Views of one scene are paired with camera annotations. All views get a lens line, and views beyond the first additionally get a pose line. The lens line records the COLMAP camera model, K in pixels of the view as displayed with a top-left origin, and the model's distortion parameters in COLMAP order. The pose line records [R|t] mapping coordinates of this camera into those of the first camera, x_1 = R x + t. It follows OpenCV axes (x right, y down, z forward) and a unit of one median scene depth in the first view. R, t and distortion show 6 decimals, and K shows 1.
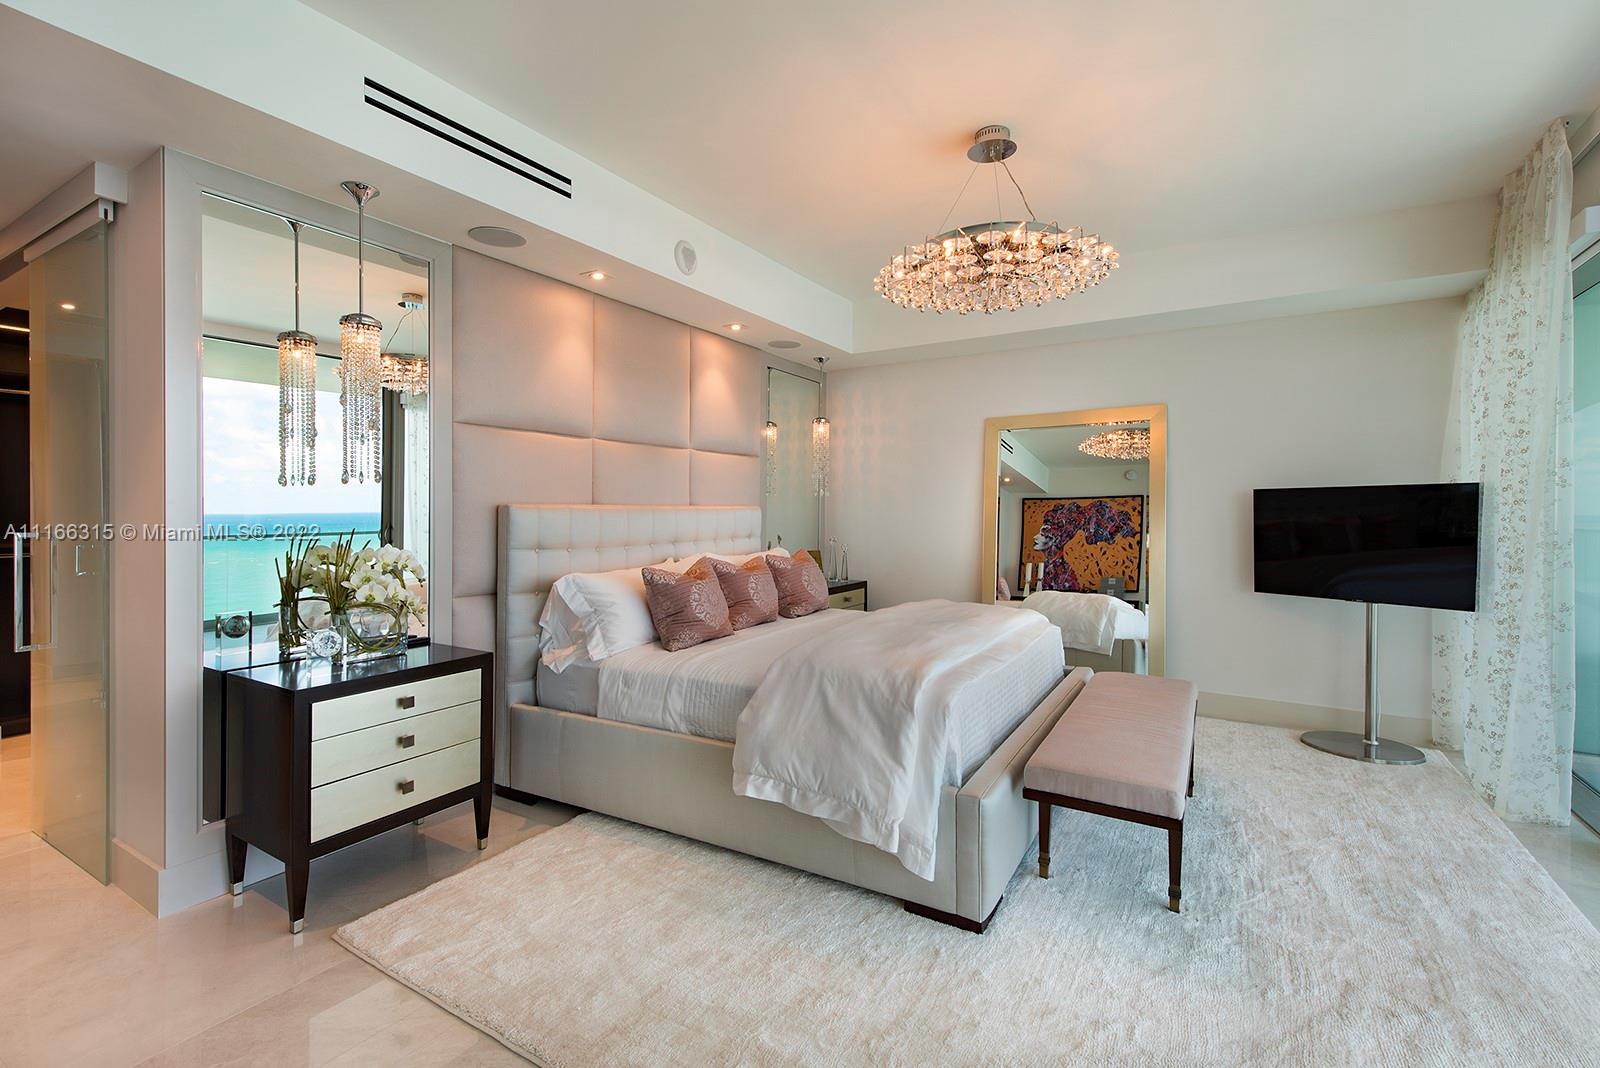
lens RADIAL K [[727.9, 0, 793.2], [0, 727.9, 523.7], [0, 0, 1]] dist [0.000313, -0.000591]
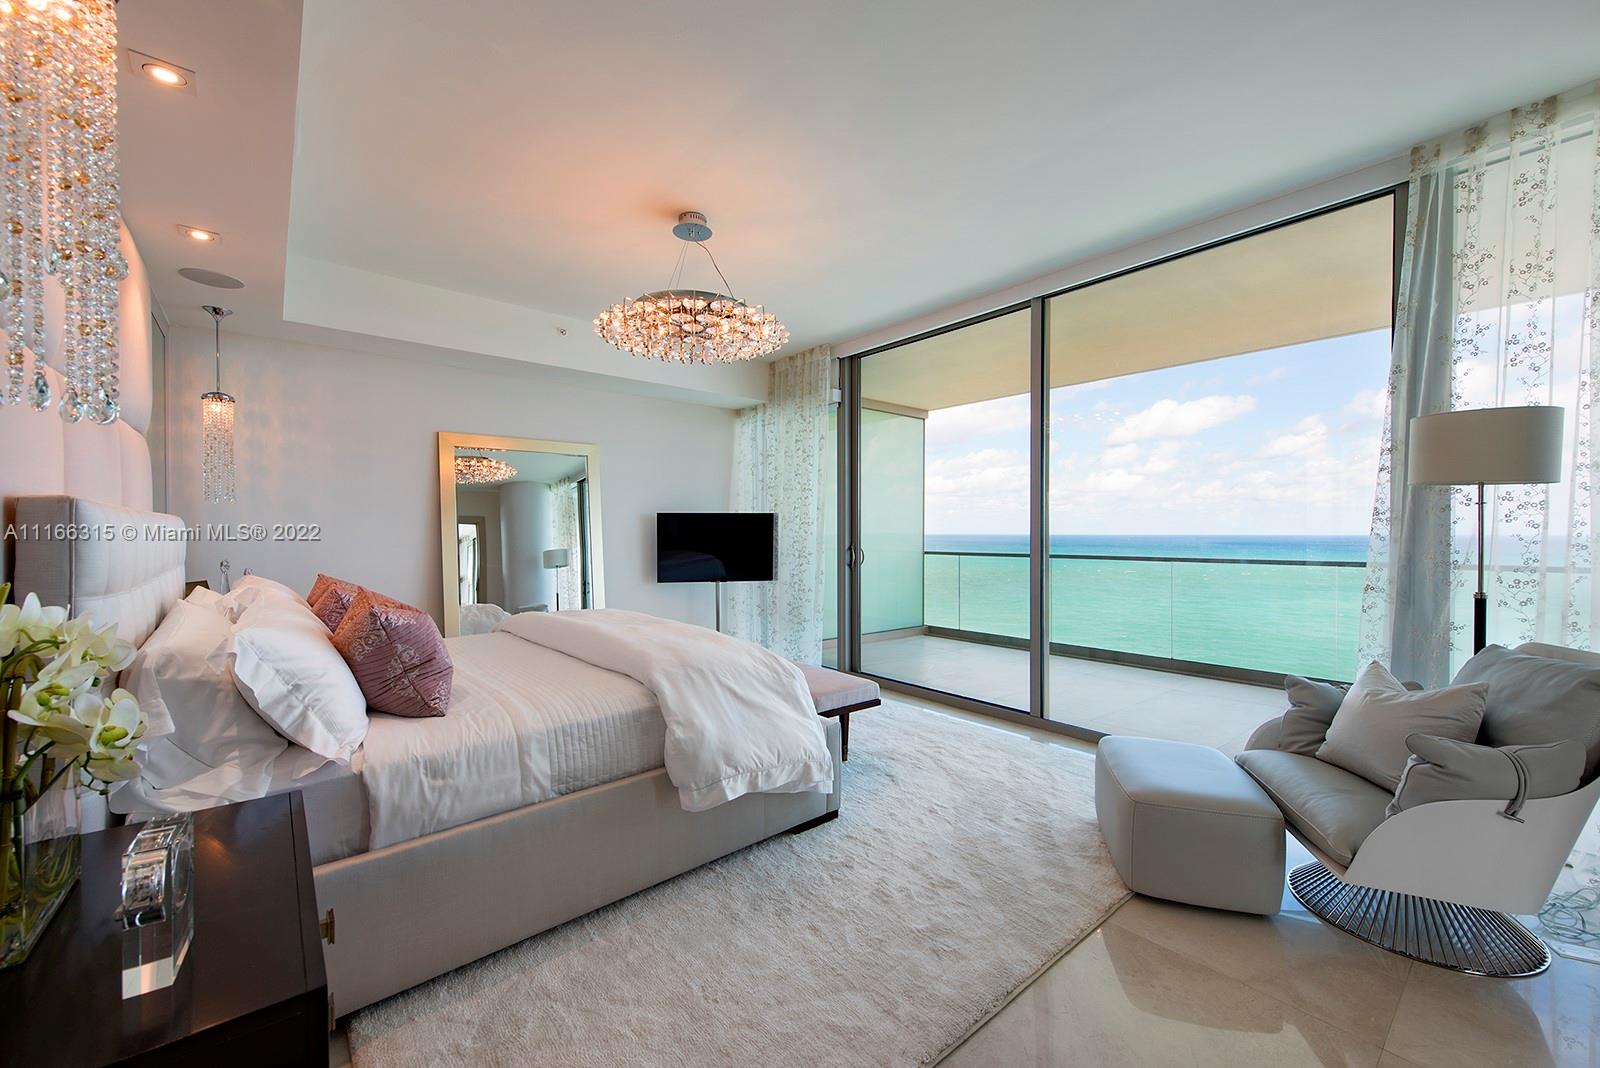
lens RADIAL K [[617.5, 0, 796.7], [0, 617.5, 538.5], [0, 0, 1]] dist [-0.000081, 0.000028]
pose [[0.309272, -0.009947, 0.950922, -0.700254], [0.013660, 0.999889, 0.006016, 0.002179], [-0.950876, 0.011129, 0.309373, 0.523685]]
